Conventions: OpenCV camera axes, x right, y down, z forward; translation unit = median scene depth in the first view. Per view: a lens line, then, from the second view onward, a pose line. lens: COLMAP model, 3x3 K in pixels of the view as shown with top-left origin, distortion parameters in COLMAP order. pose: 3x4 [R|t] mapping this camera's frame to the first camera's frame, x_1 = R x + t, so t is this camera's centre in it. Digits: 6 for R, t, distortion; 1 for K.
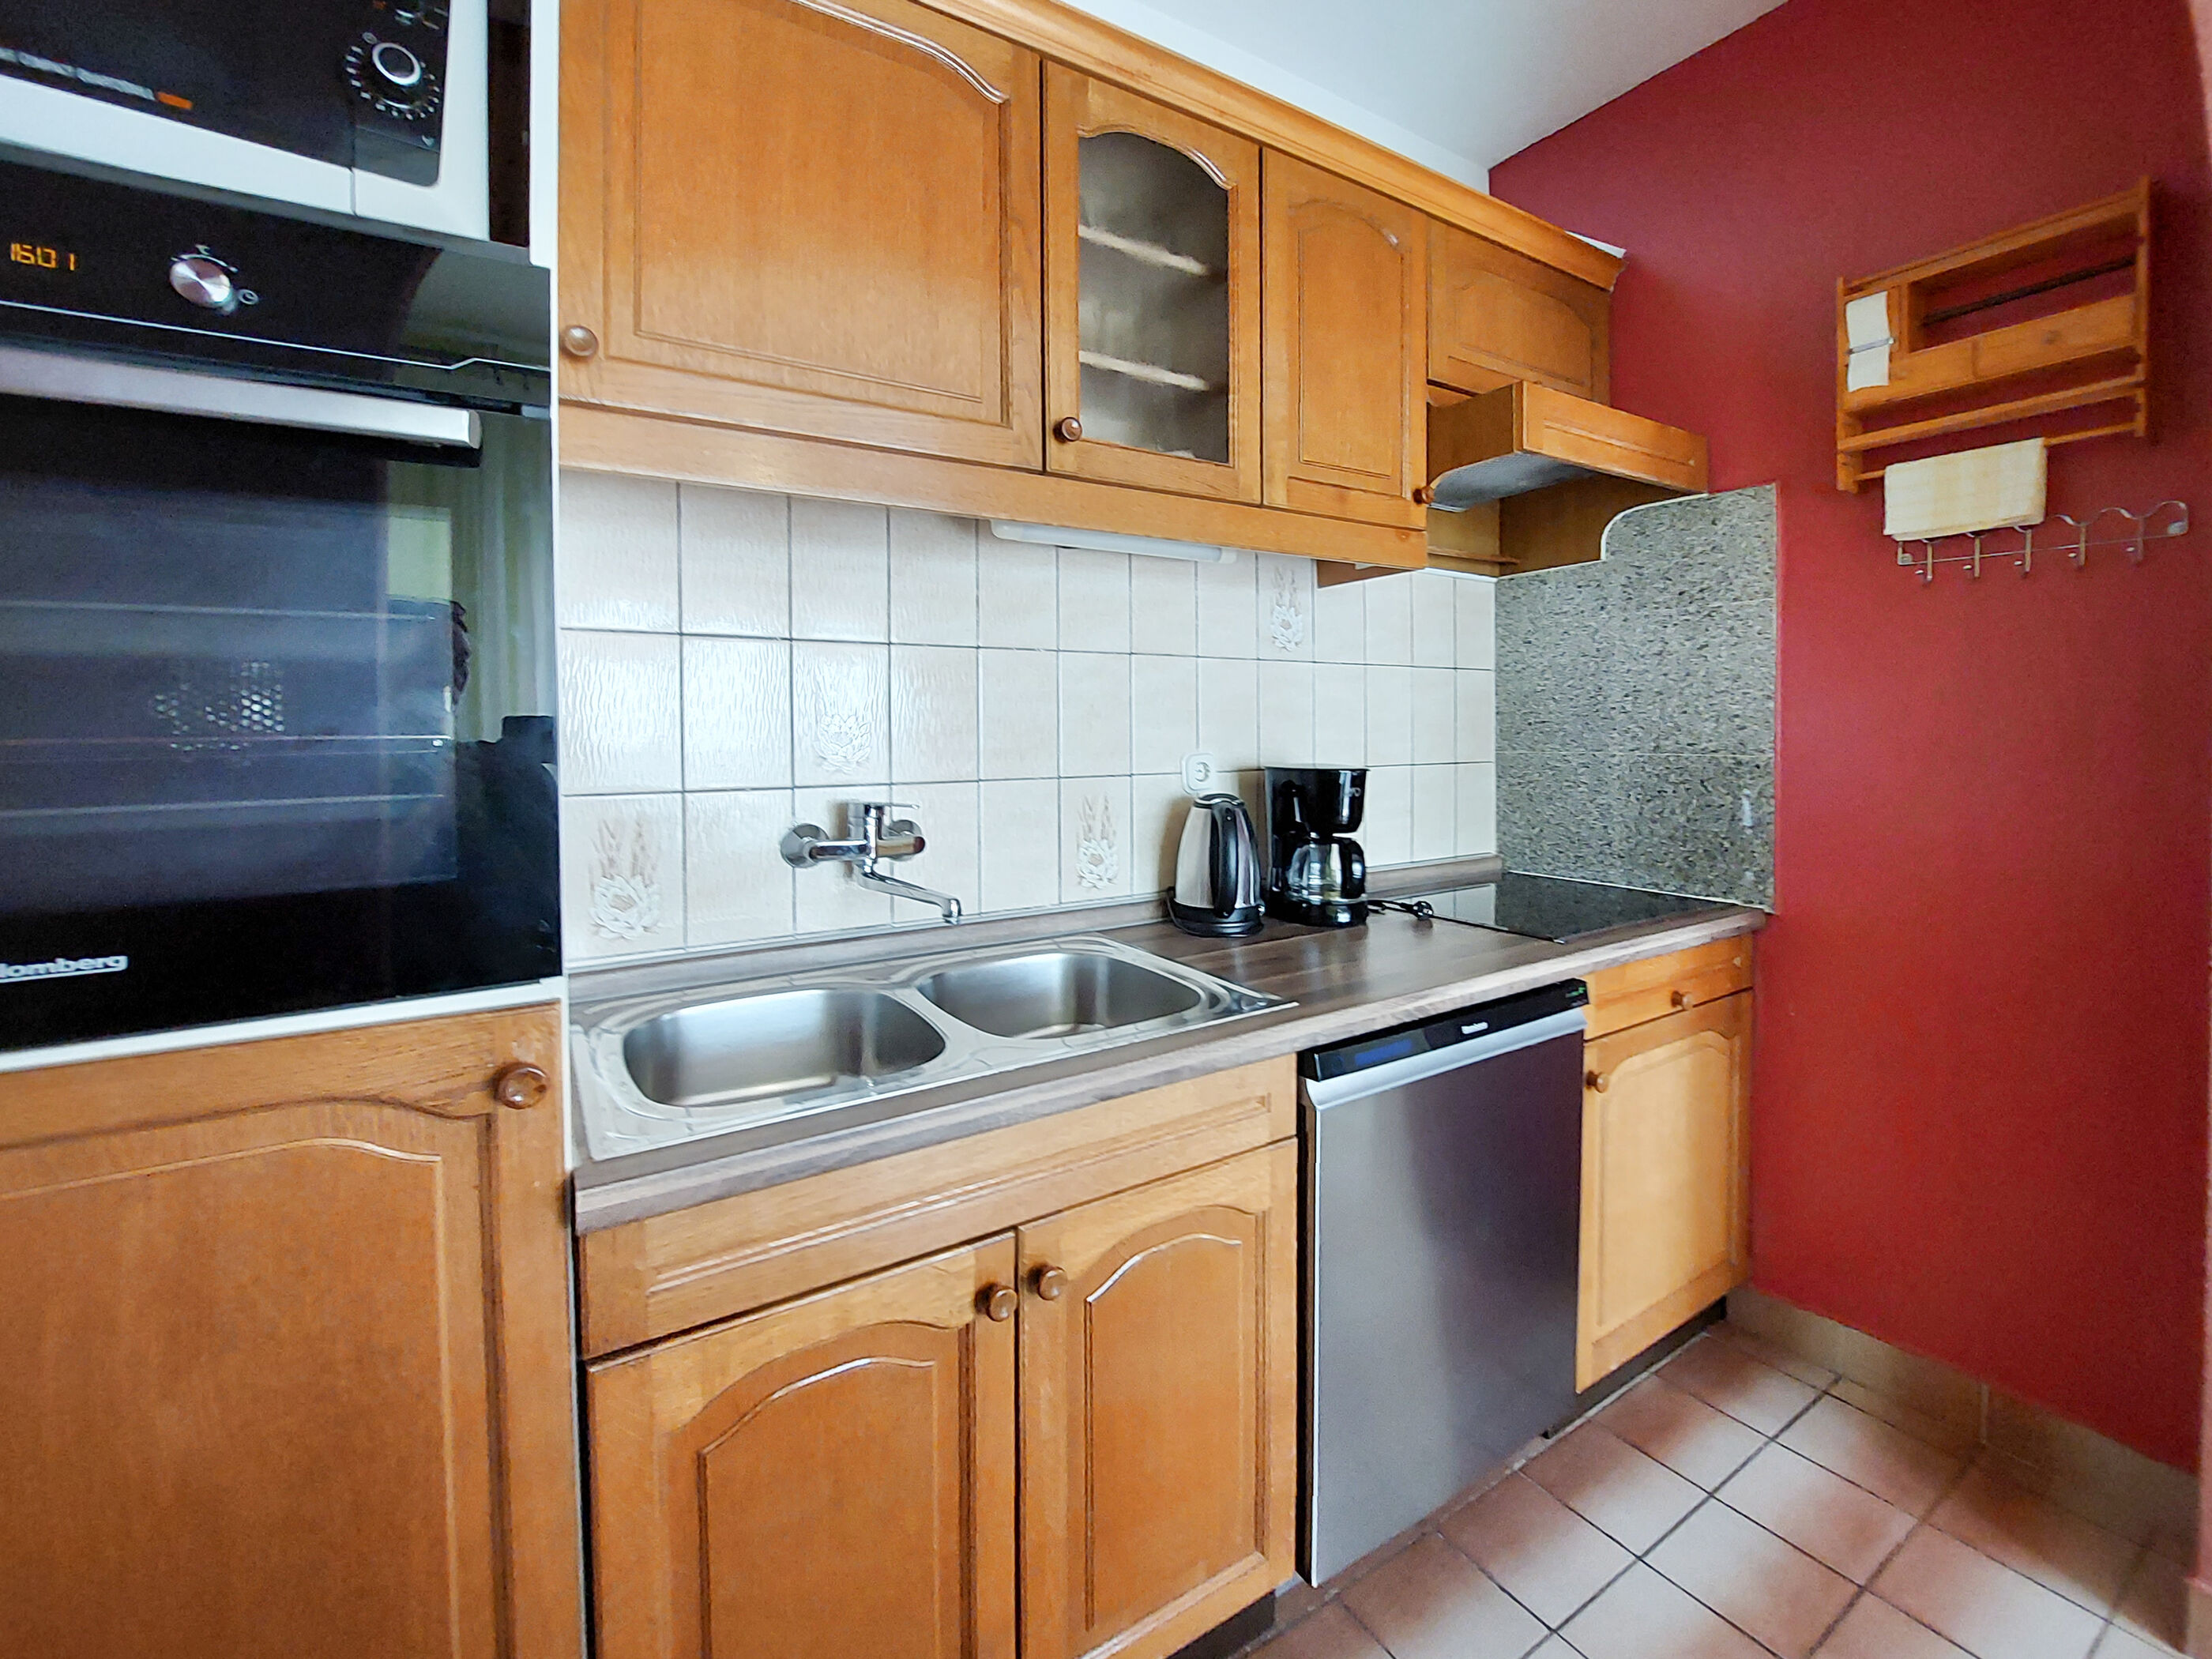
lens RADIAL K [[937.1, 0, 1094.3], [0, 937.1, 756.1], [0, 0, 1]] dist [-0.021861, 0.001636]
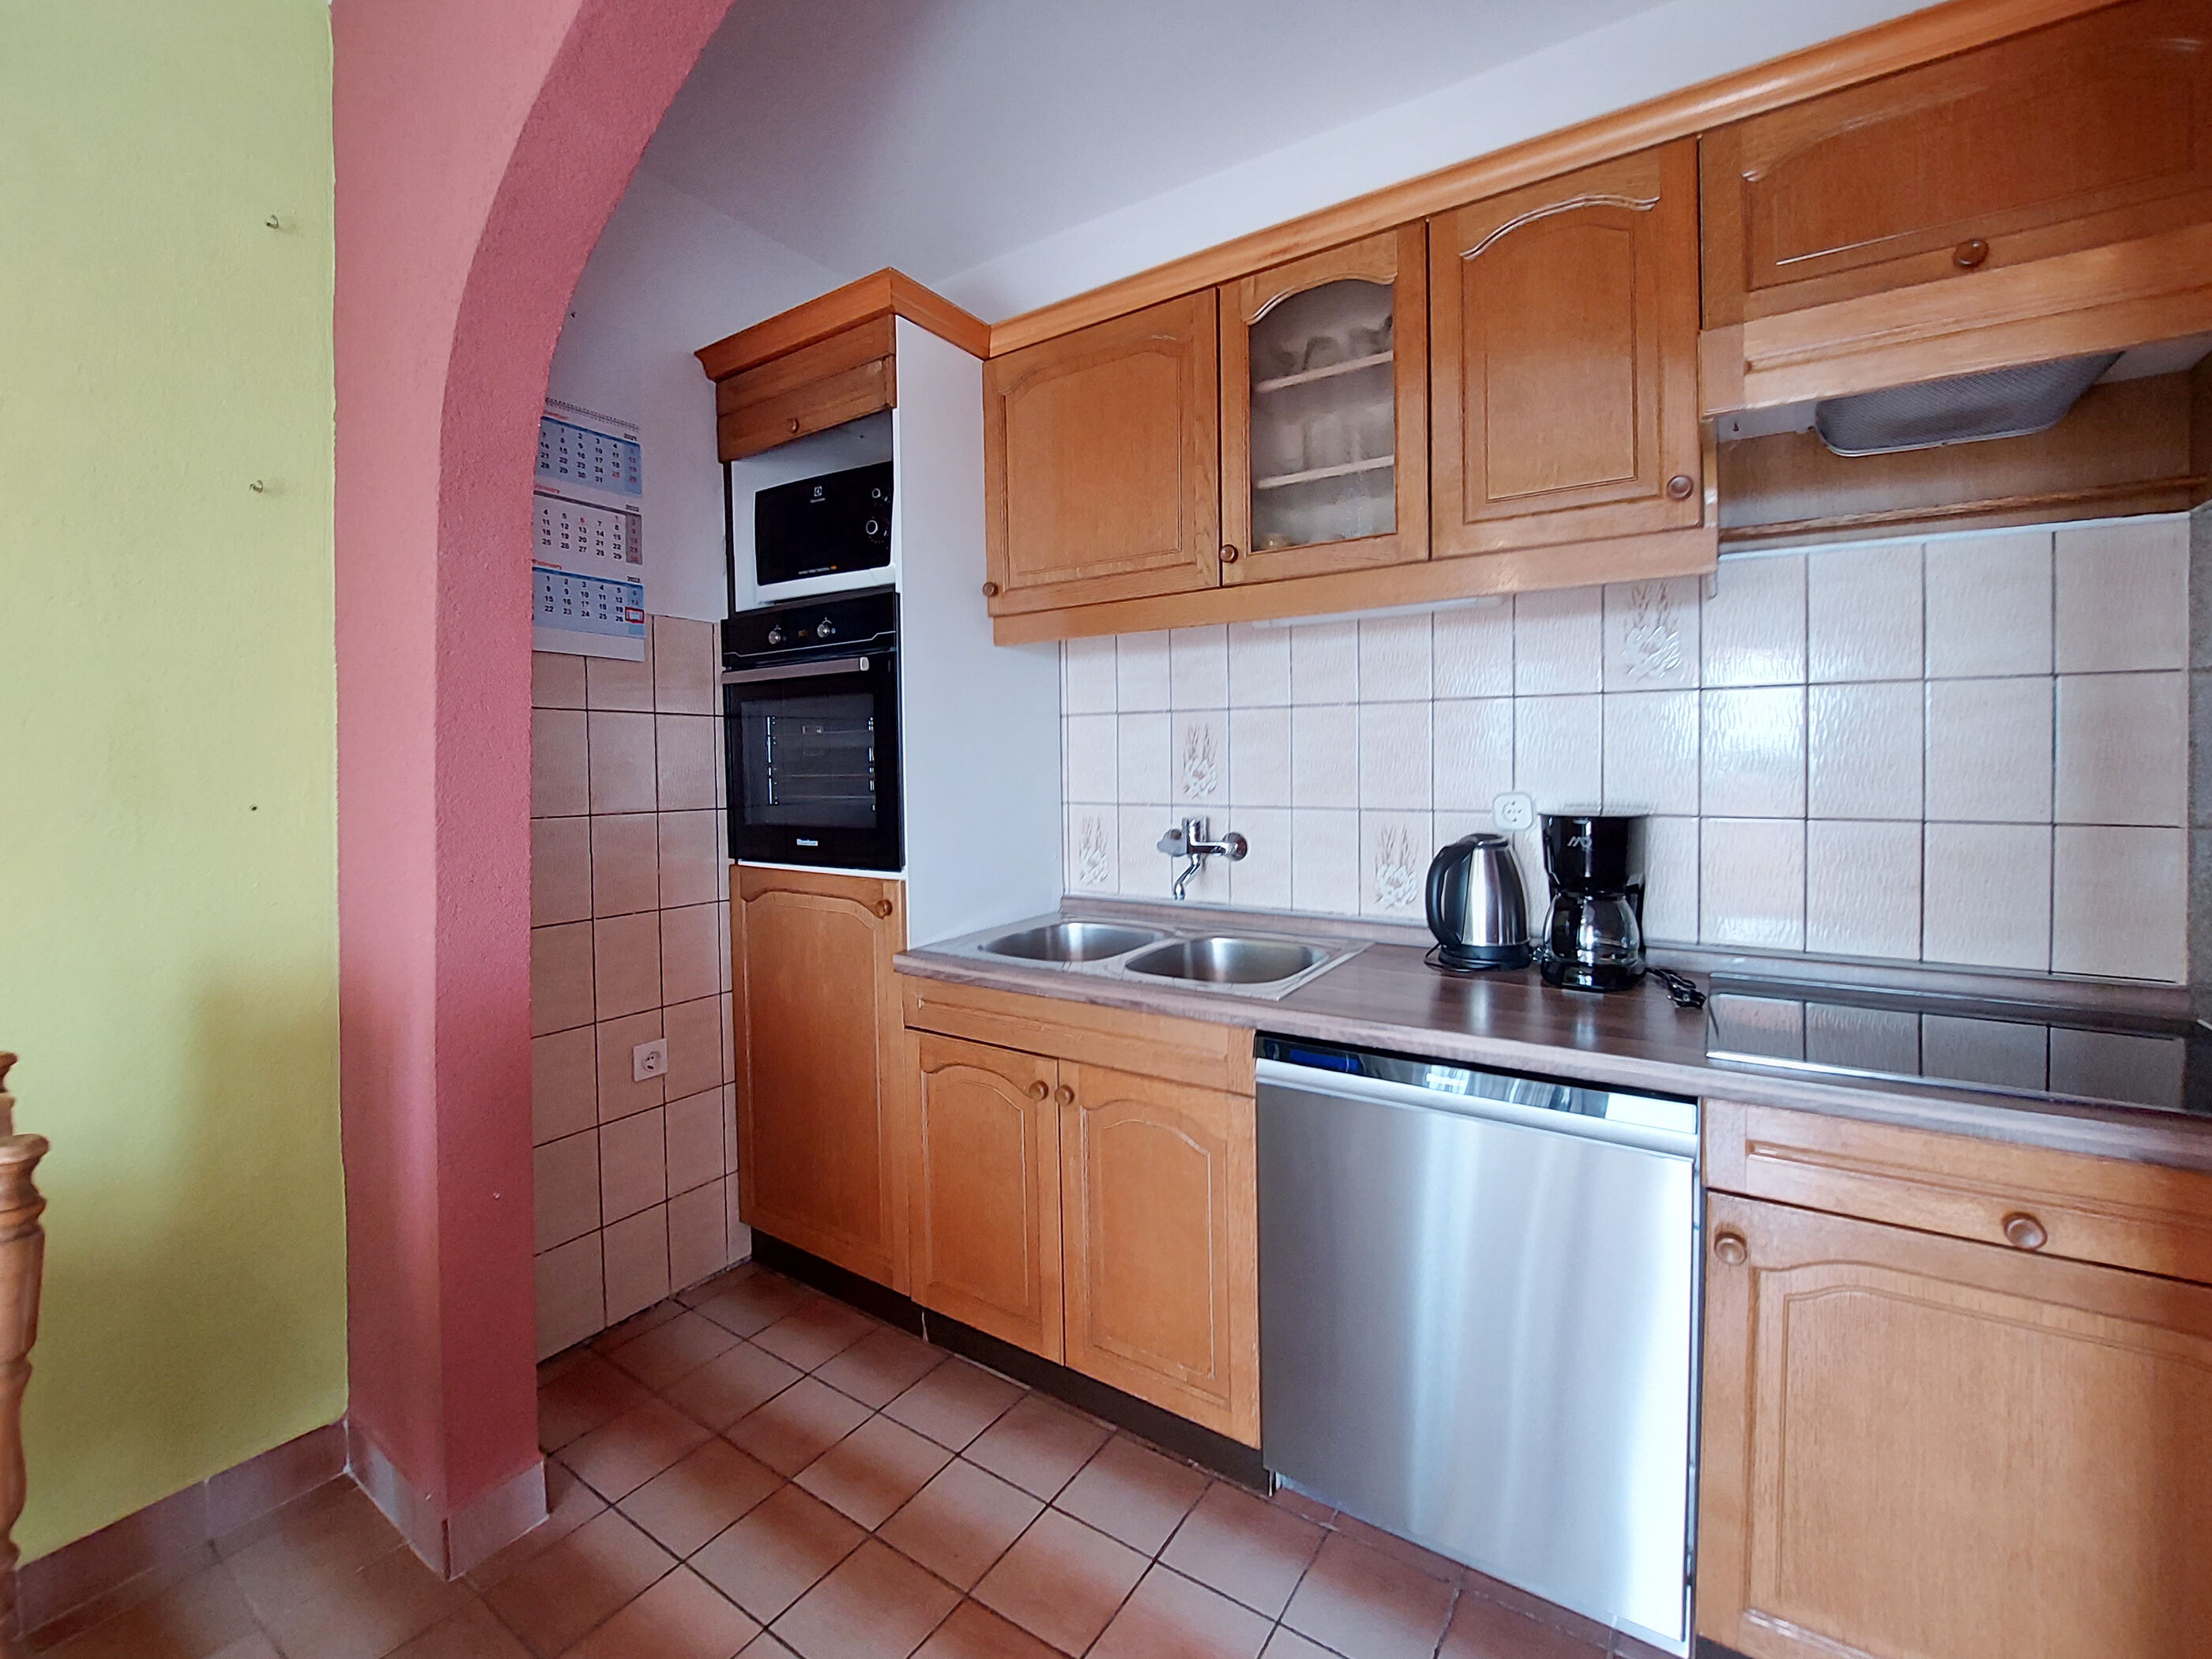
lens RADIAL K [[937.1, 0, 1115.1], [0, 937.1, 793.5], [0, 0, 1]] dist [-0.021861, 0.001636]
pose [[0.419022, 0.035720, -0.907273, 1.024478], [-0.018168, 0.999356, 0.030954, -0.031930], [0.907794, 0.003513, 0.419401, 0.241153]]
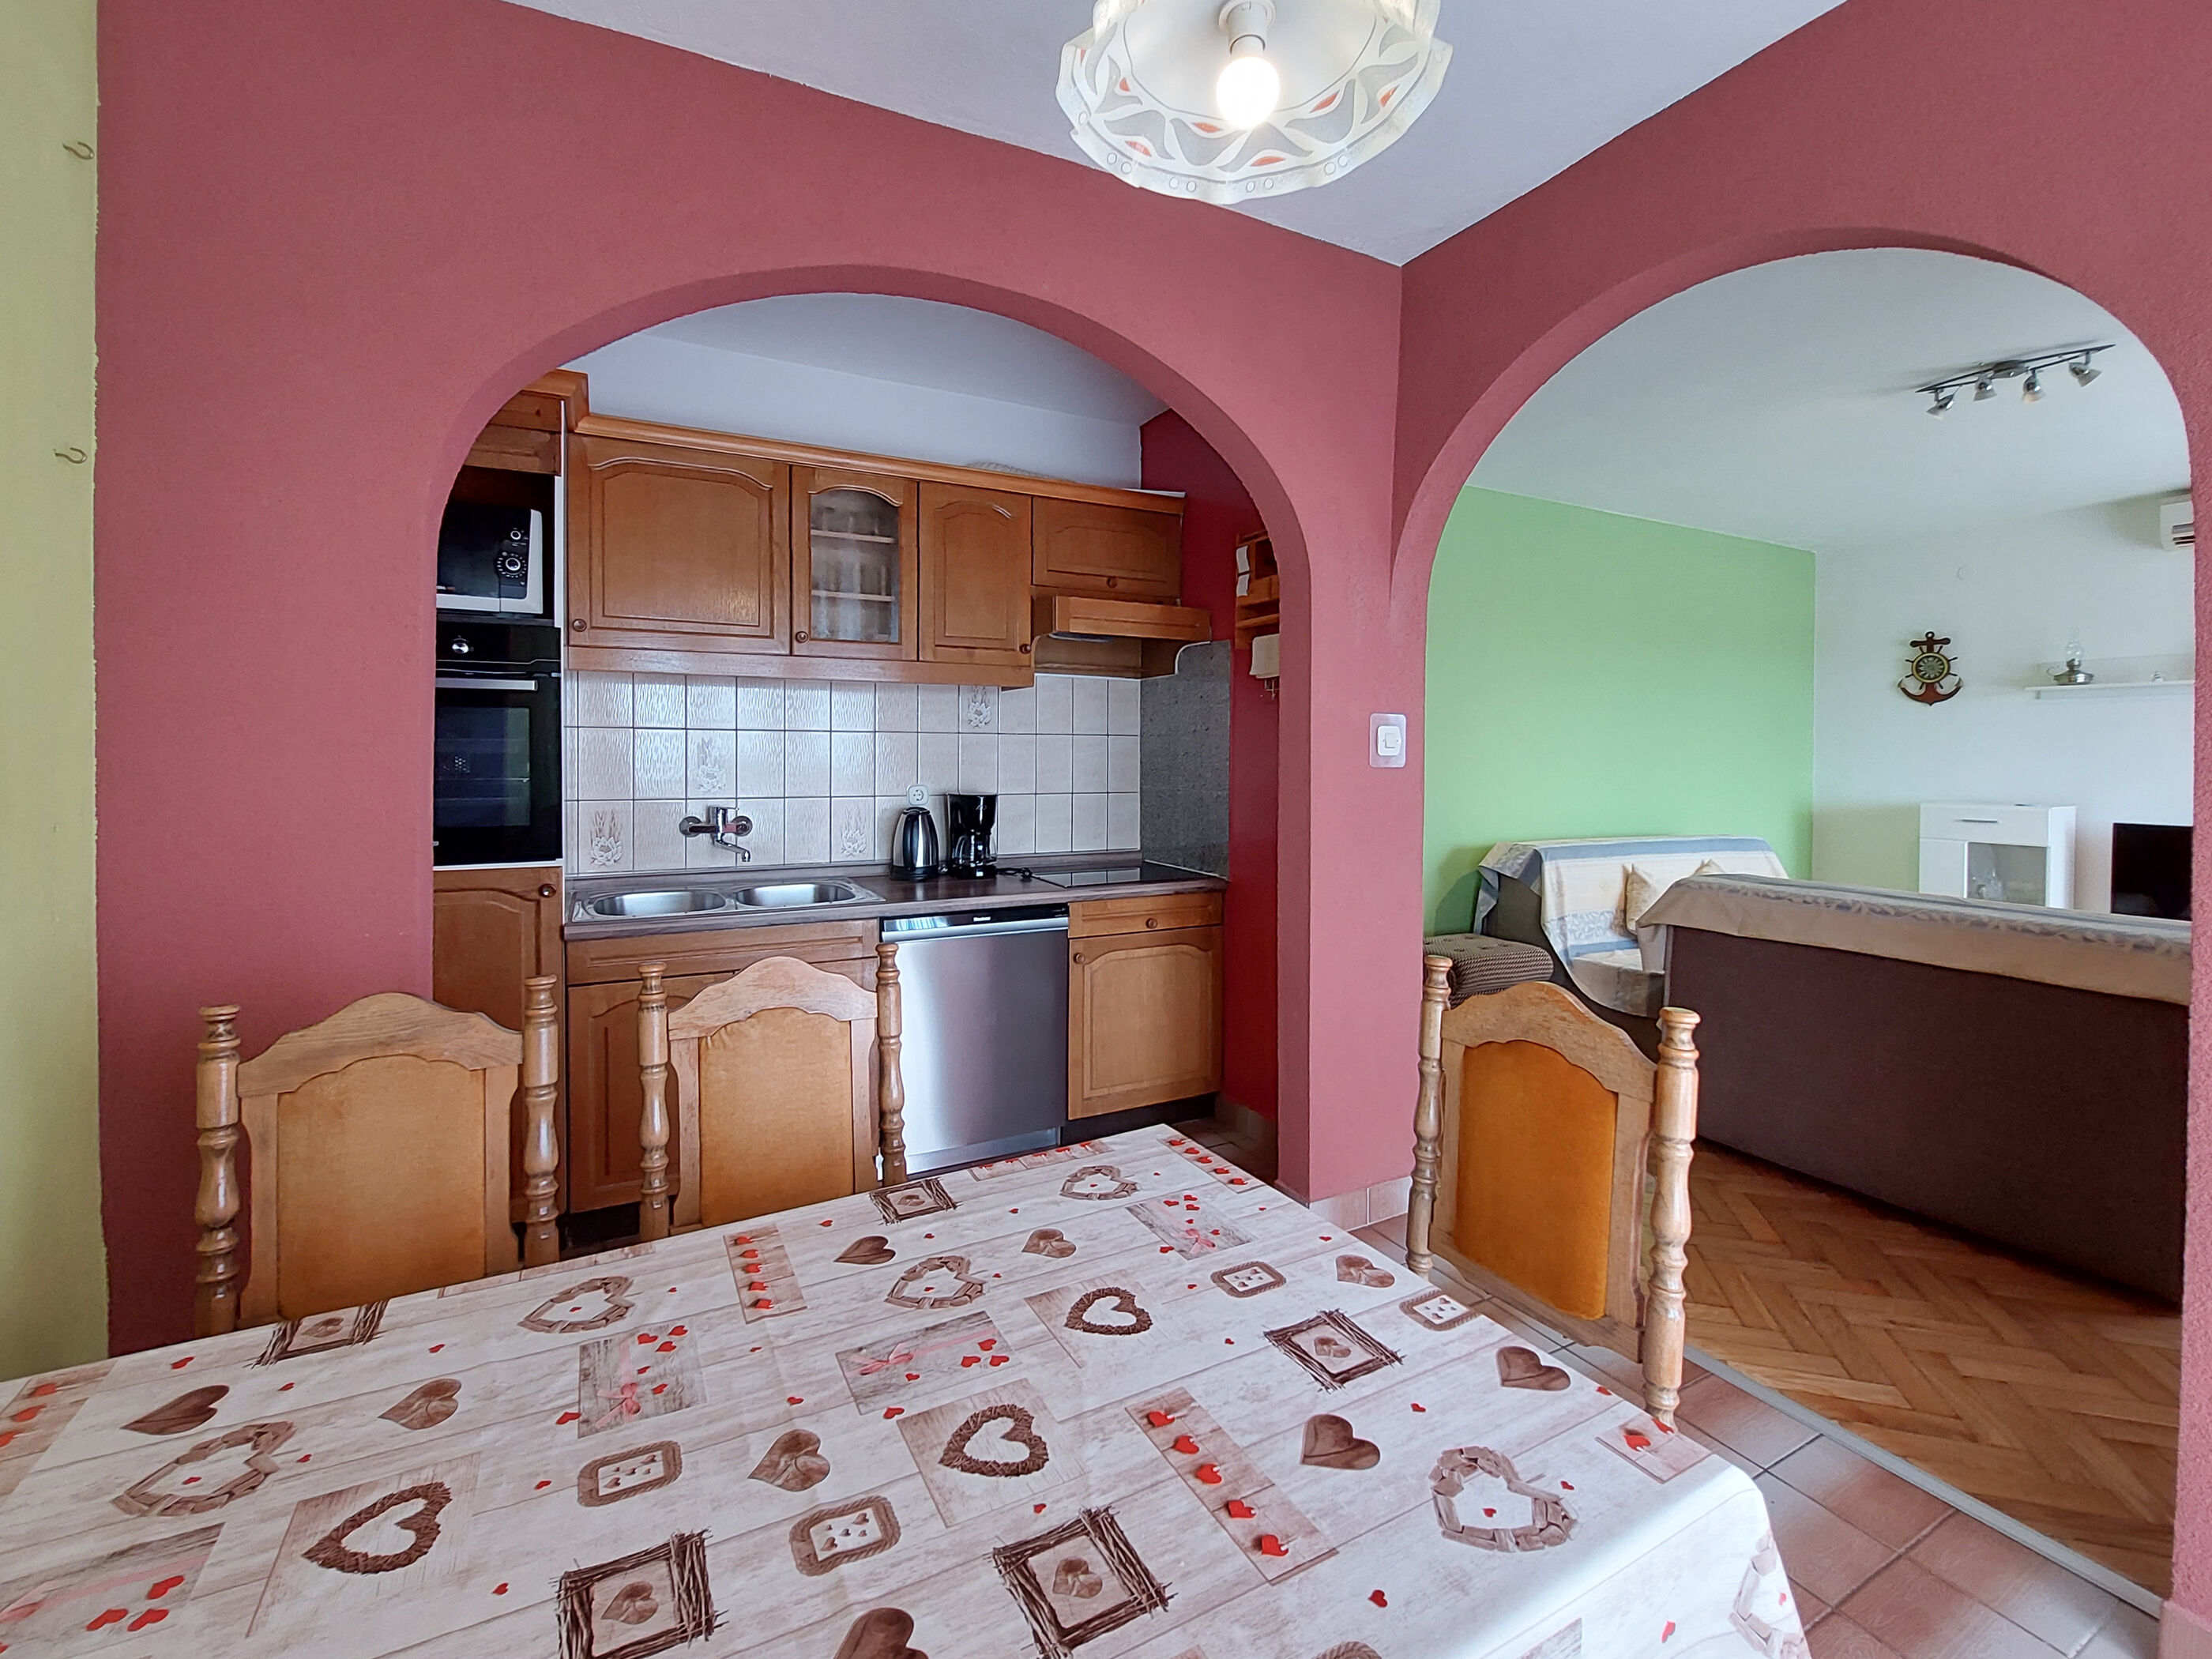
lens RADIAL K [[937.1, 0, 1061.6], [0, 937.1, 782.1], [0, 0, 1]] dist [-0.021861, 0.001636]
pose [[0.994160, 0.017242, -0.106527, 0.719598], [-0.016575, 0.999837, 0.007144, -0.032287], [0.106633, -0.005337, 0.994284, -0.972634]]
